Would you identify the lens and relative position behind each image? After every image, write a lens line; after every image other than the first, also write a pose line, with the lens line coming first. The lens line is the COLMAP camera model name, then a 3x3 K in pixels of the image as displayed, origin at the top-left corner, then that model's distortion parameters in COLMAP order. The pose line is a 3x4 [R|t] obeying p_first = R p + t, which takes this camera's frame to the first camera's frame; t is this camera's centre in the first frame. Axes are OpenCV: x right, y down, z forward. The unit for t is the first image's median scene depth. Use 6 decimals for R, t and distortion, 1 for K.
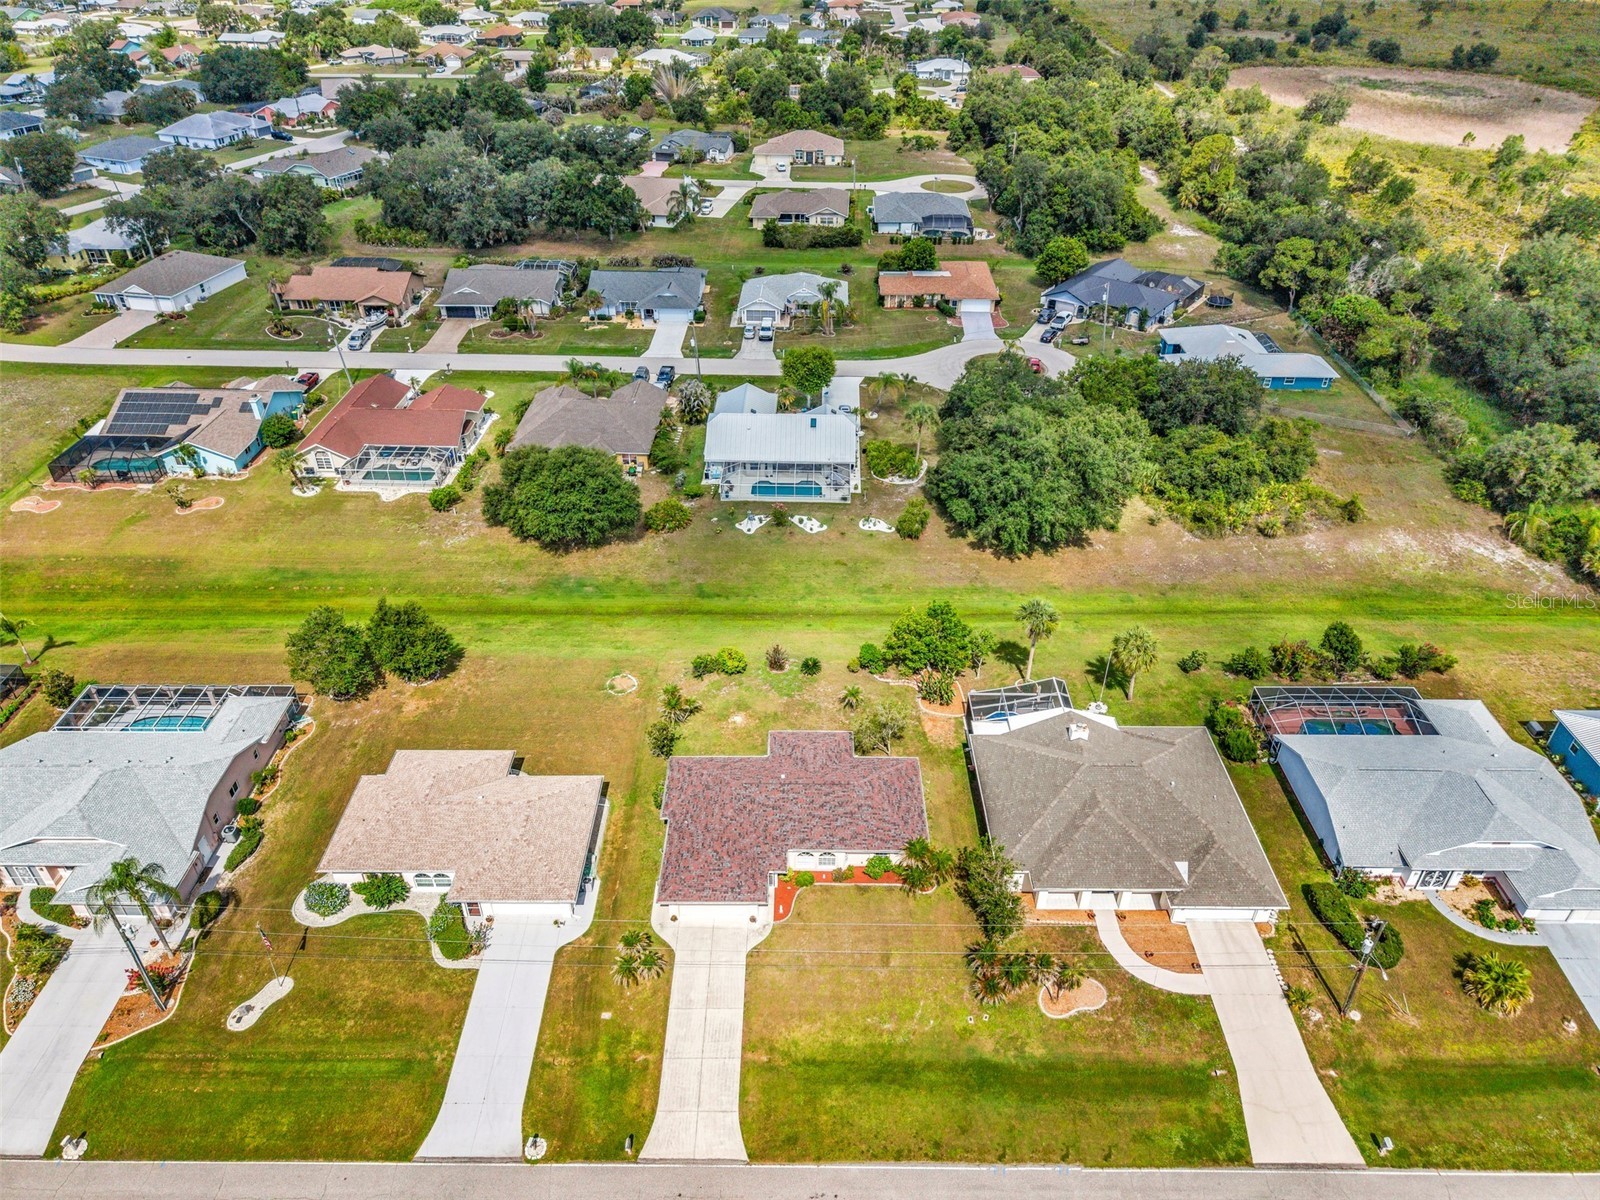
lens RADIAL K [[1069.1, 0, 798.6], [0, 1069.1, 596.7], [0, 0, 1]] dist [0.031236, -0.034312]
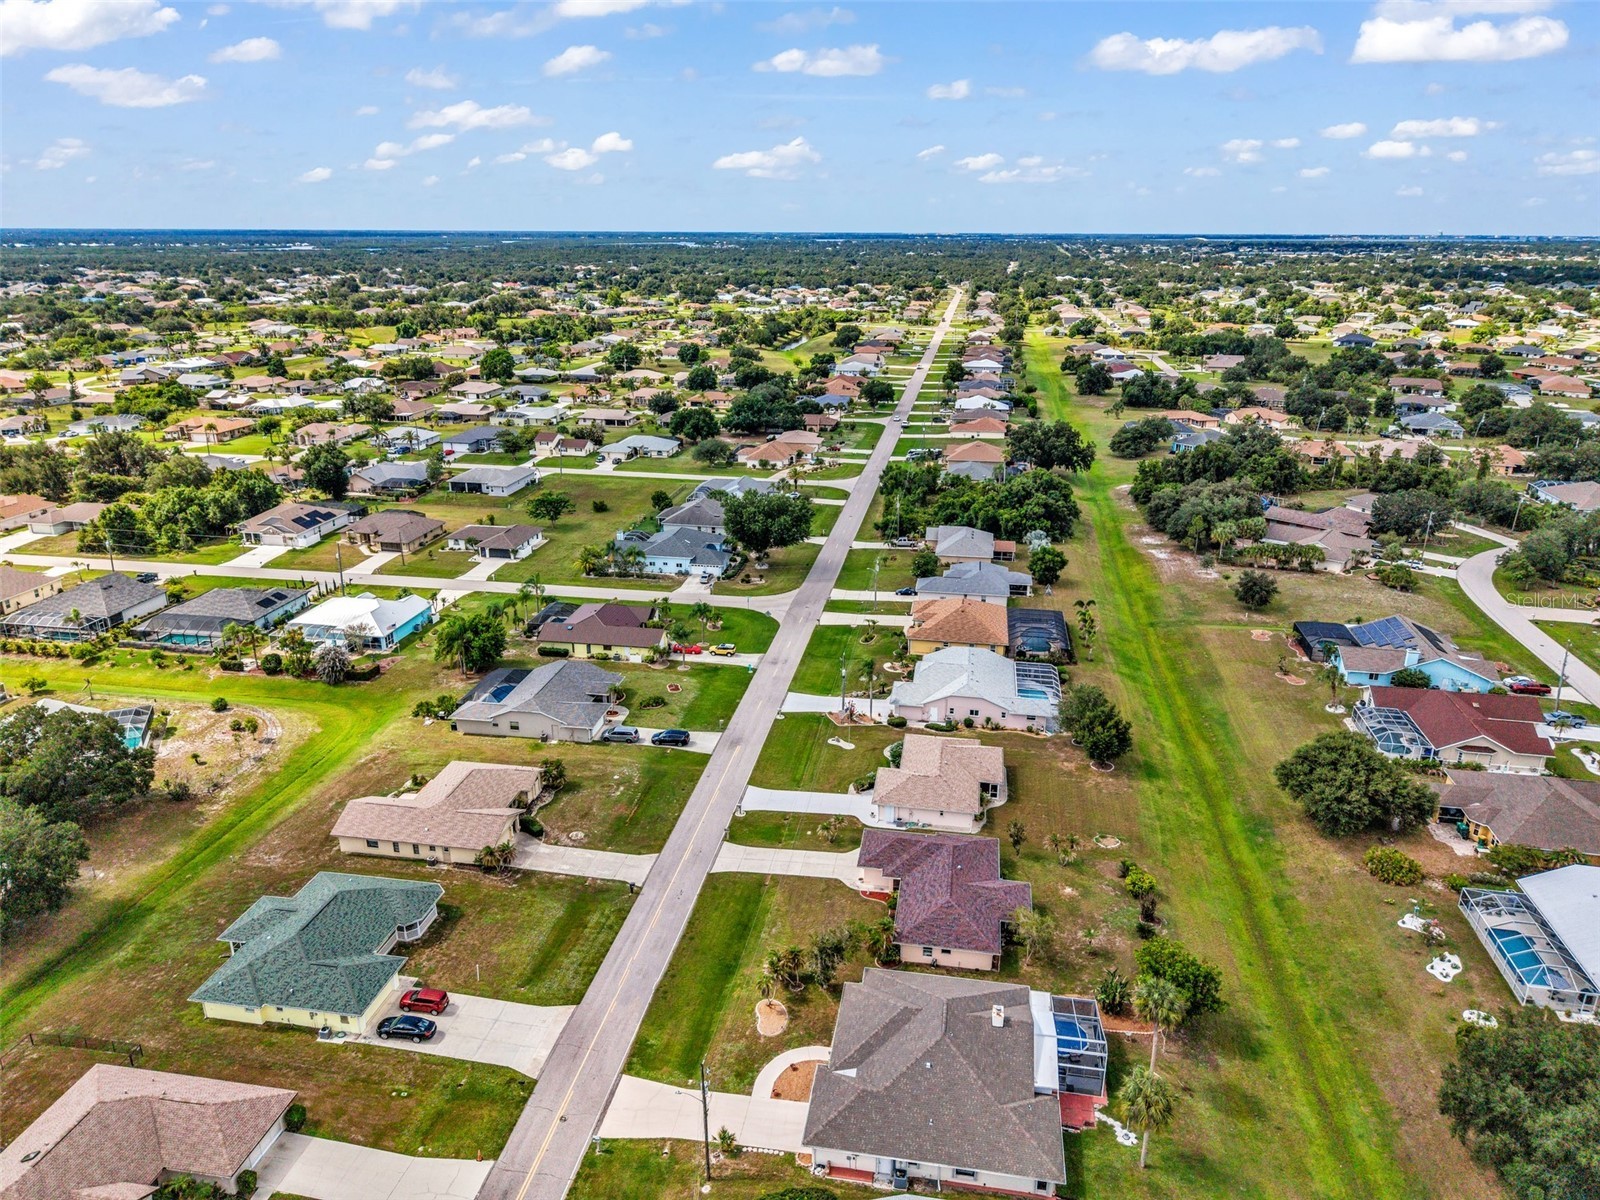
lens RADIAL K [[1069.1, 0, 798.6], [0, 1069.1, 596.7], [0, 0, 1]] dist [0.031236, -0.034312]
pose [[-0.163796, 0.316165, -0.934457, 0.998113], [-0.560402, 0.749744, 0.351899, -0.379791], [0.811862, 0.581311, 0.054374, 0.492009]]
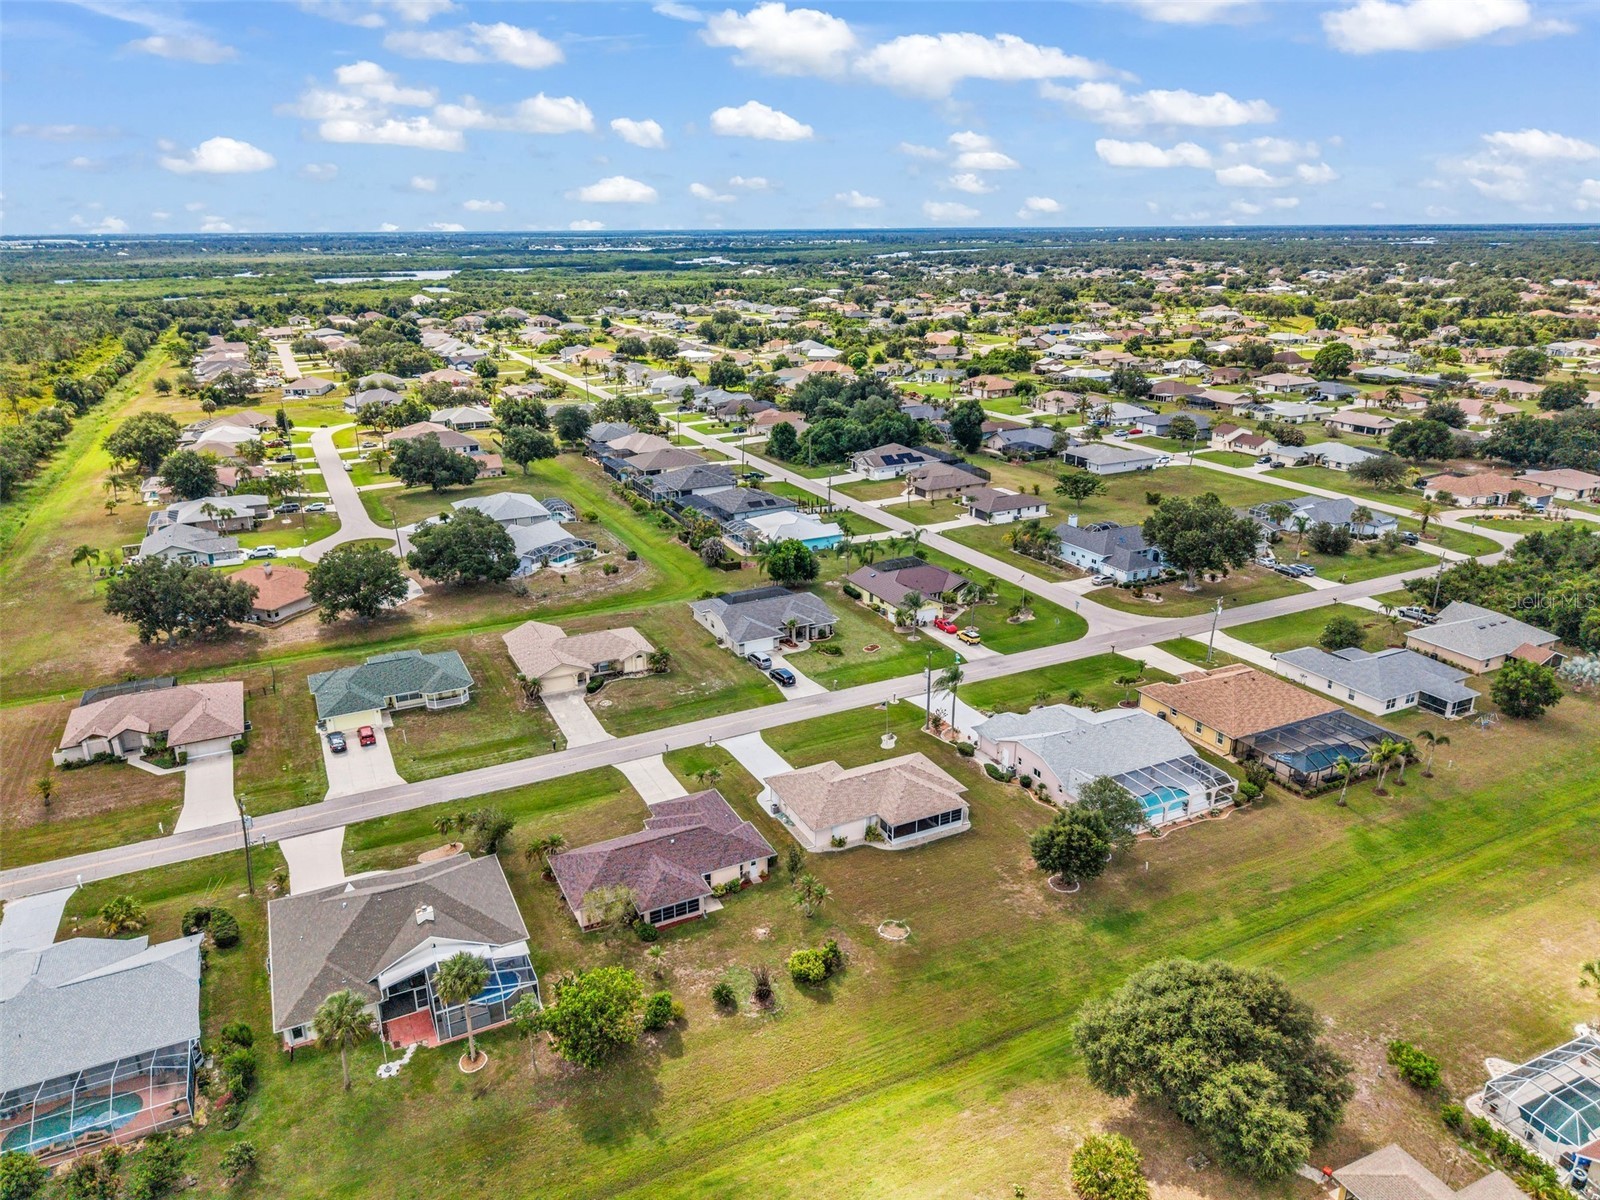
lens RADIAL K [[1069.1, 0, 798.6], [0, 1069.1, 596.7], [0, 0, 1]] dist [0.031236, -0.034312]
pose [[-0.894522, 0.148134, -0.421766, 0.295072], [-0.249541, 0.617336, 0.746073, -0.852437], [0.370890, 0.772627, -0.515255, 1.280116]]
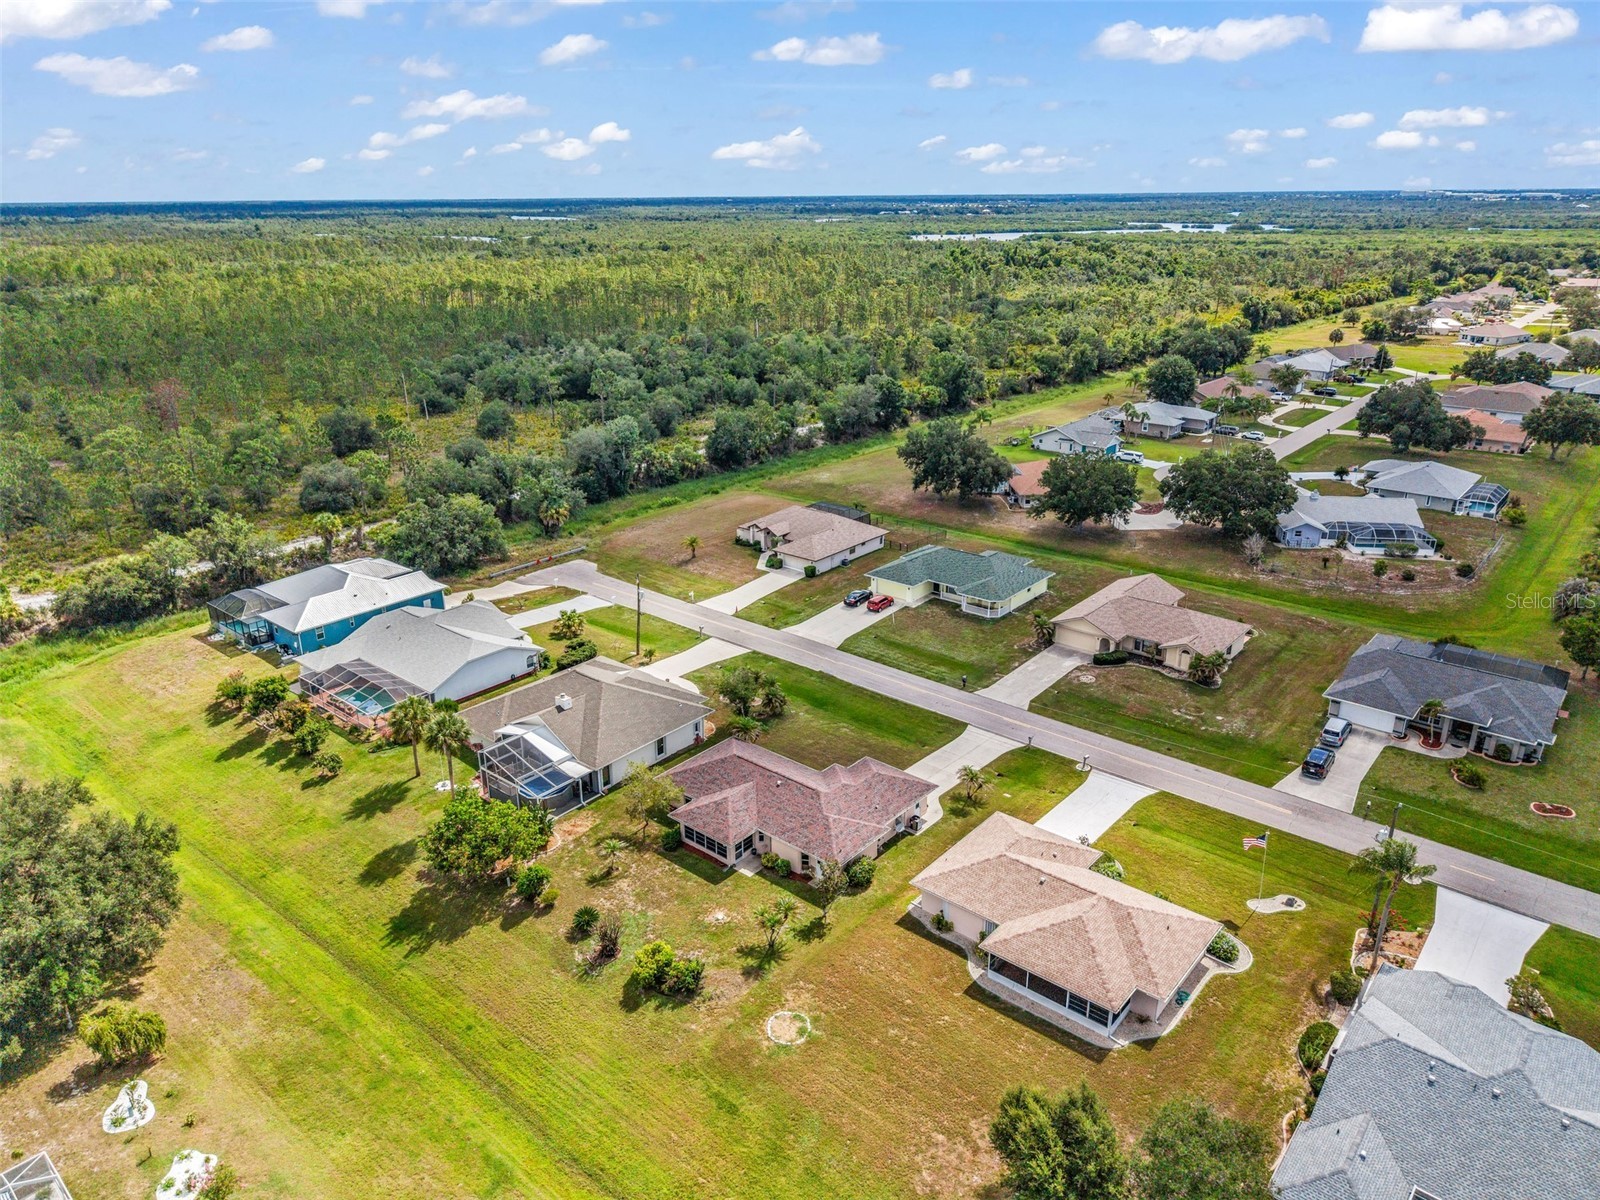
lens RADIAL K [[1069.1, 0, 798.6], [0, 1069.1, 596.7], [0, 0, 1]] dist [0.031236, -0.034312]
pose [[-0.763285, -0.223919, 0.606017, -0.543901], [0.370041, 0.617388, 0.694191, -0.582514], [-0.529591, 0.754116, -0.388384, 1.089335]]
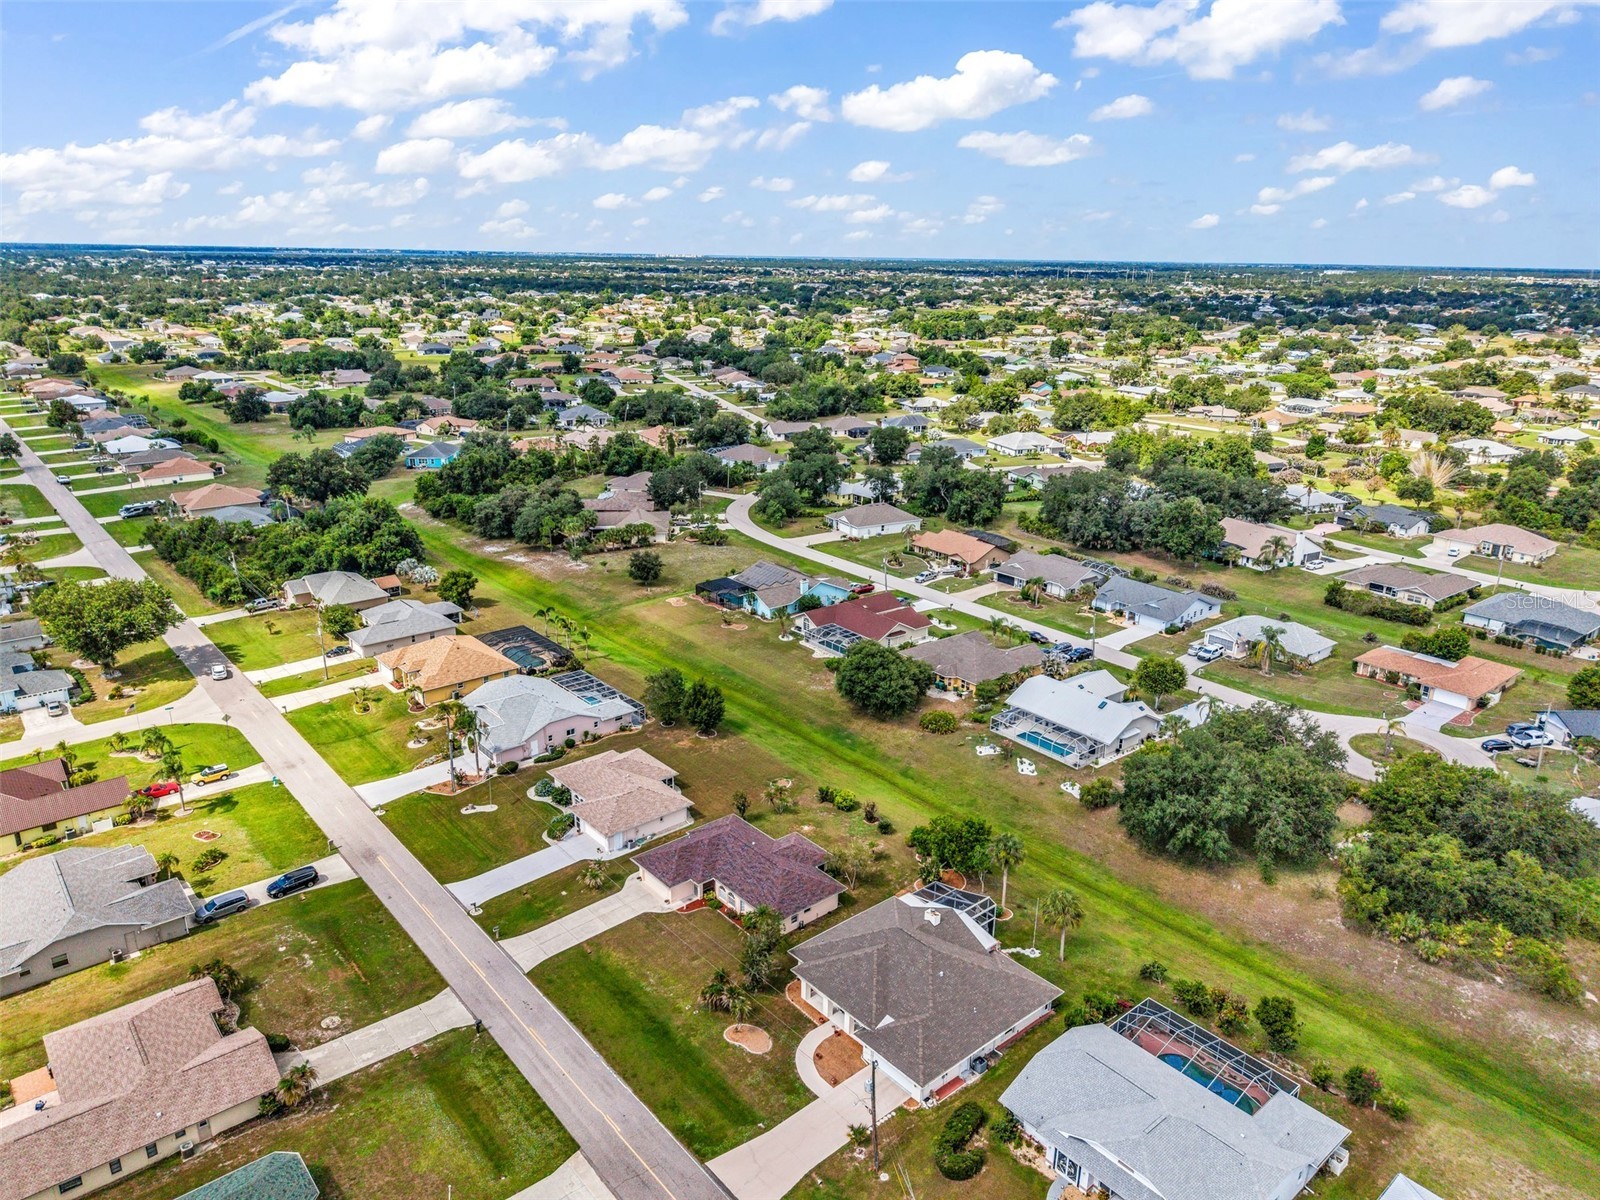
lens RADIAL K [[1069.1, 0, 798.6], [0, 1069.1, 596.7], [0, 0, 1]] dist [0.031236, -0.034312]
pose [[0.651716, 0.238126, -0.720113, 0.847198], [-0.439098, 0.892605, -0.102226, -0.006685], [0.618433, 0.382822, 0.686285, -0.066307]]
